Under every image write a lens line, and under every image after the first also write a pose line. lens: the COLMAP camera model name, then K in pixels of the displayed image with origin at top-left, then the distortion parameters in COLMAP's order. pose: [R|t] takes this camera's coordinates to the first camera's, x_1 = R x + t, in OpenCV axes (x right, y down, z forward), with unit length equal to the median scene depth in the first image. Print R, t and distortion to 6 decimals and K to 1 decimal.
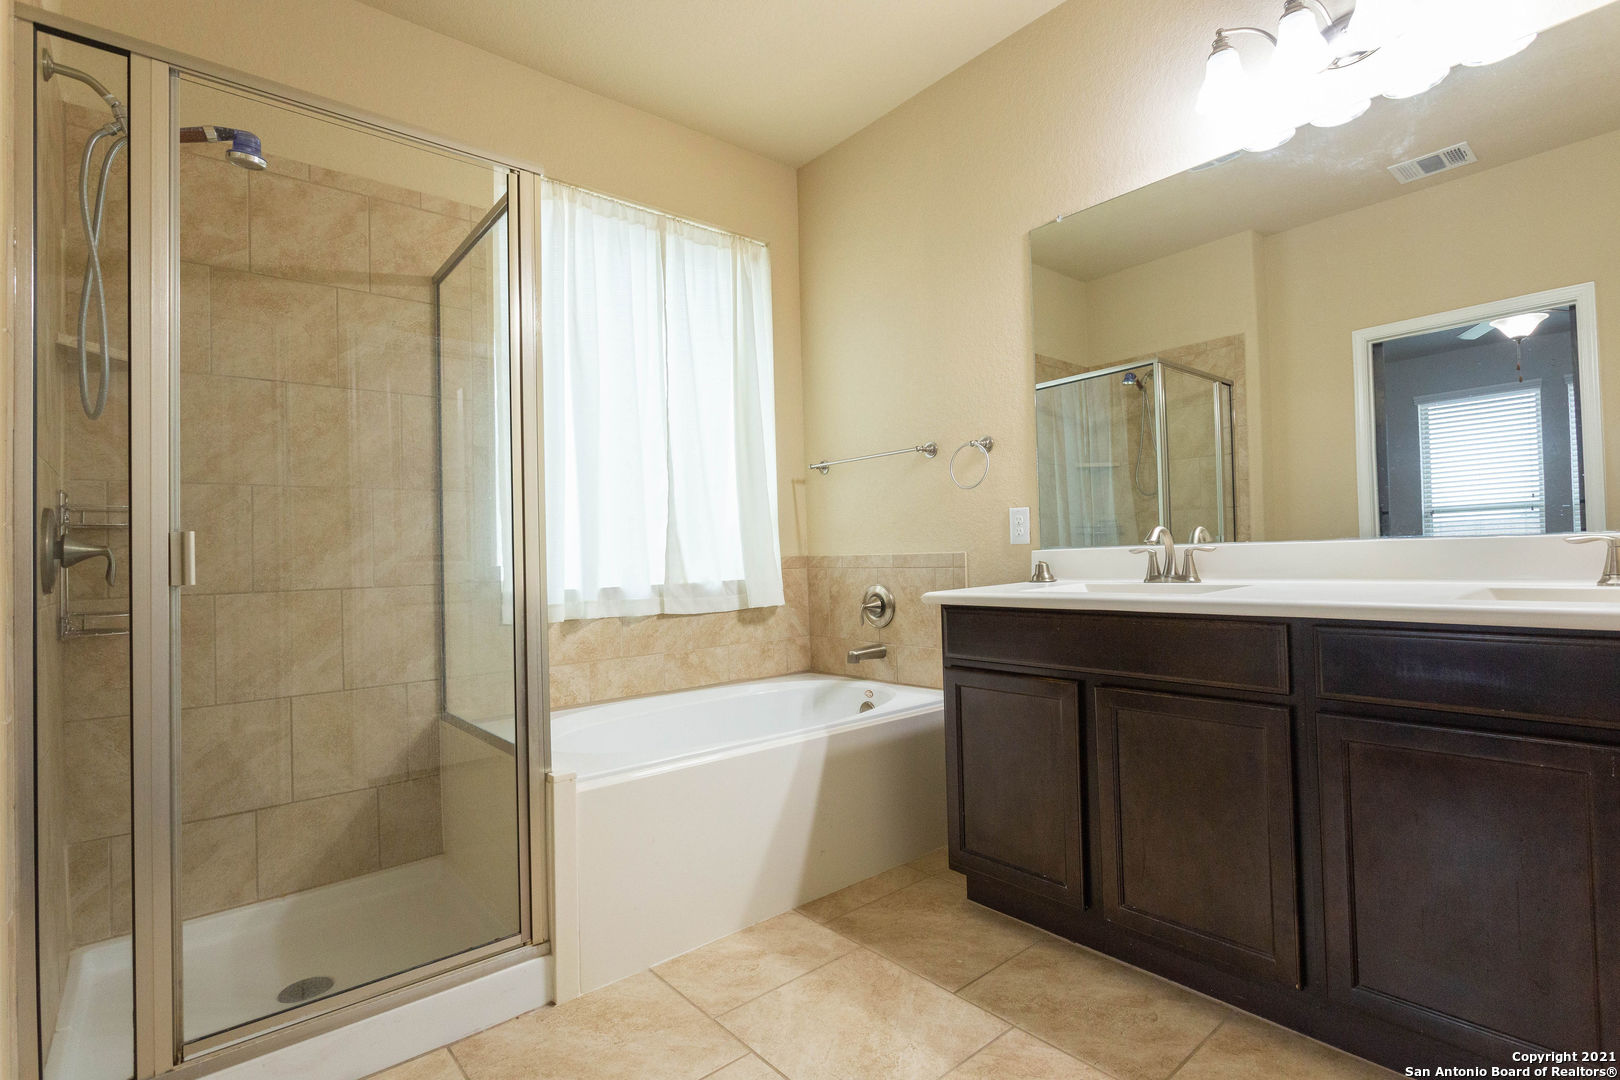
lens RADIAL K [[770.1, 0, 813.6], [0, 770.1, 537.5], [0, 0, 1]] dist [-0.021361, 0.007358]
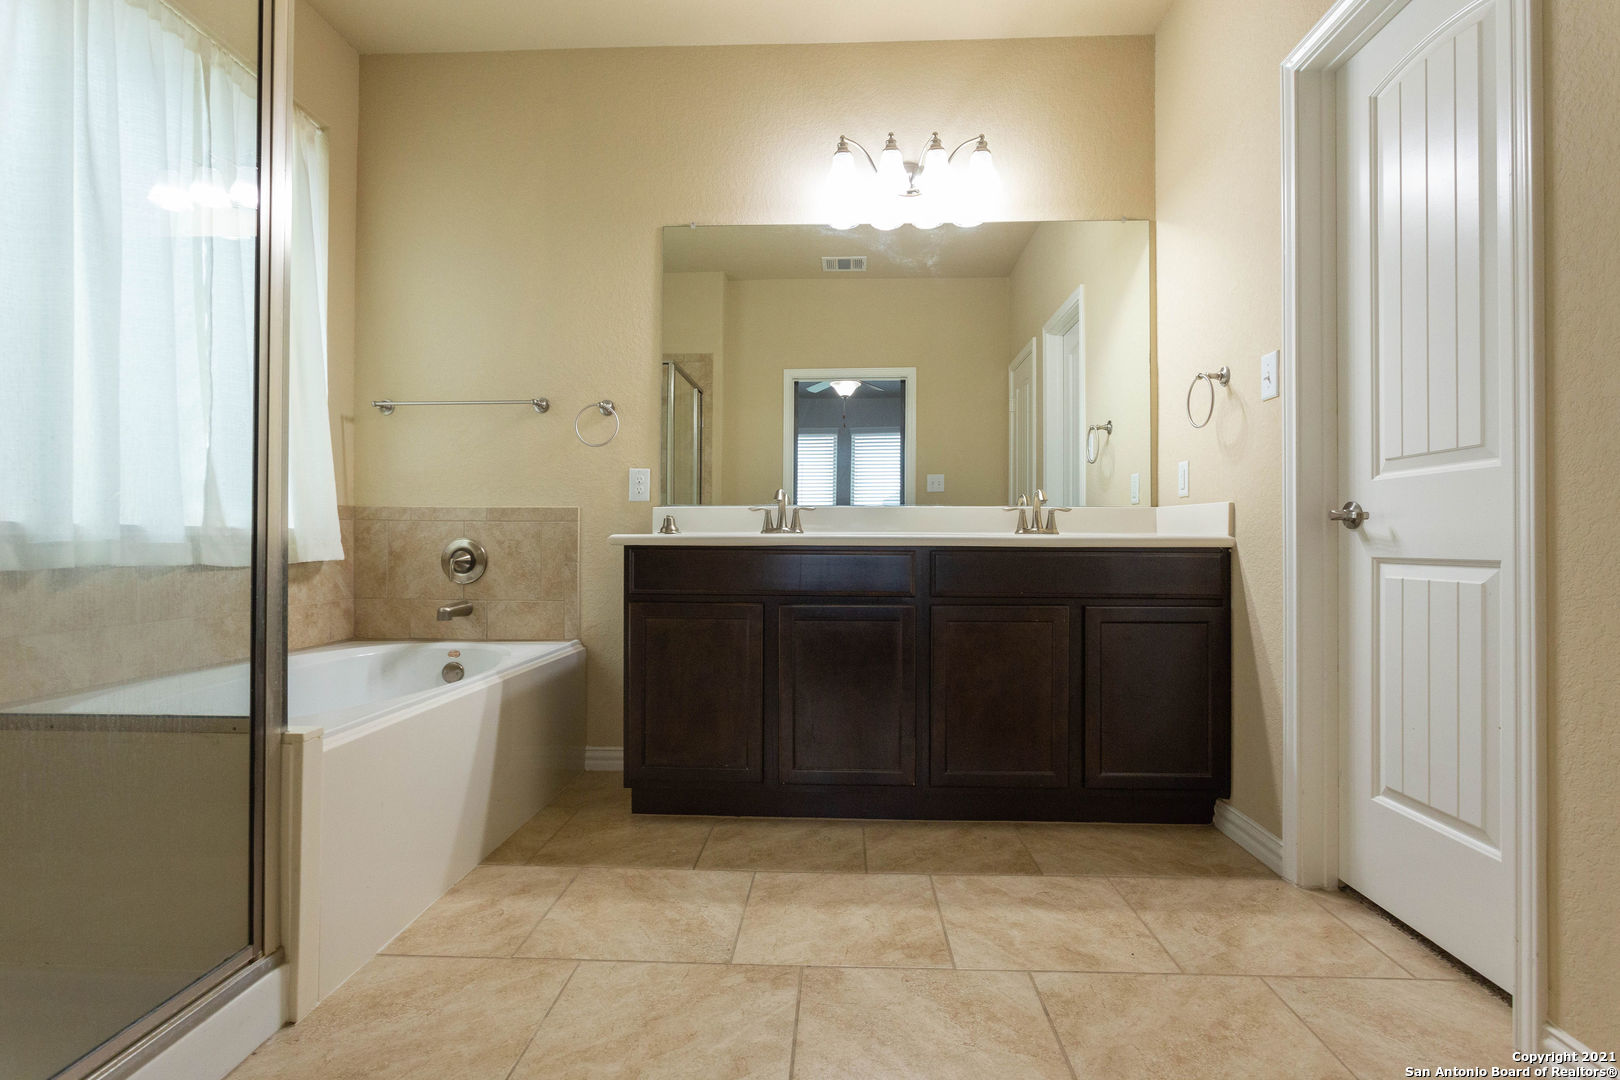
lens RADIAL K [[770.1, 0, 817.4], [0, 770.1, 537.0], [0, 0, 1]] dist [-0.021361, 0.007358]
pose [[0.675574, 0.037391, 0.736343, -0.388250], [-0.039568, 0.999113, -0.014432, 0.068290], [-0.736230, -0.019386, 0.676454, 0.055173]]
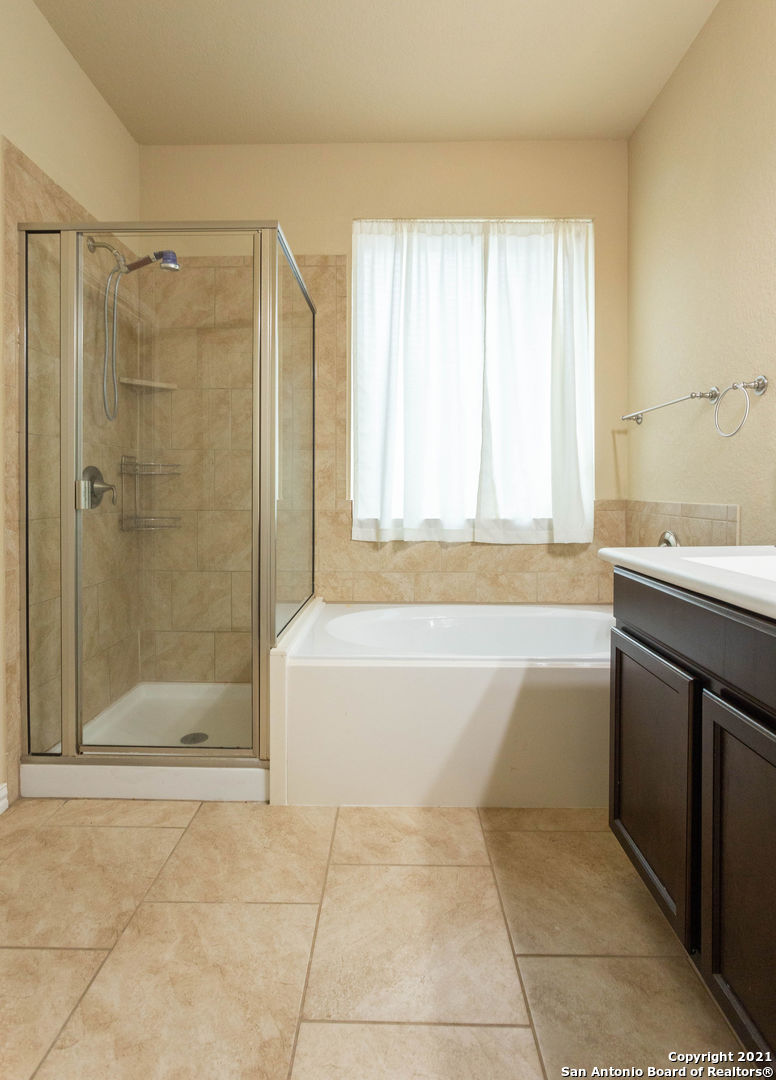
lens RADIAL K [[551.6, 0, 387.5], [0, 551.6, 496.9], [0, 0, 1]] dist [-0.017833, 0.005174]
pose [[0.748747, 0.038919, -0.661713, 0.344924], [-0.007862, 0.998726, 0.049844, -0.022192], [0.662810, -0.032118, 0.748099, 0.258570]]
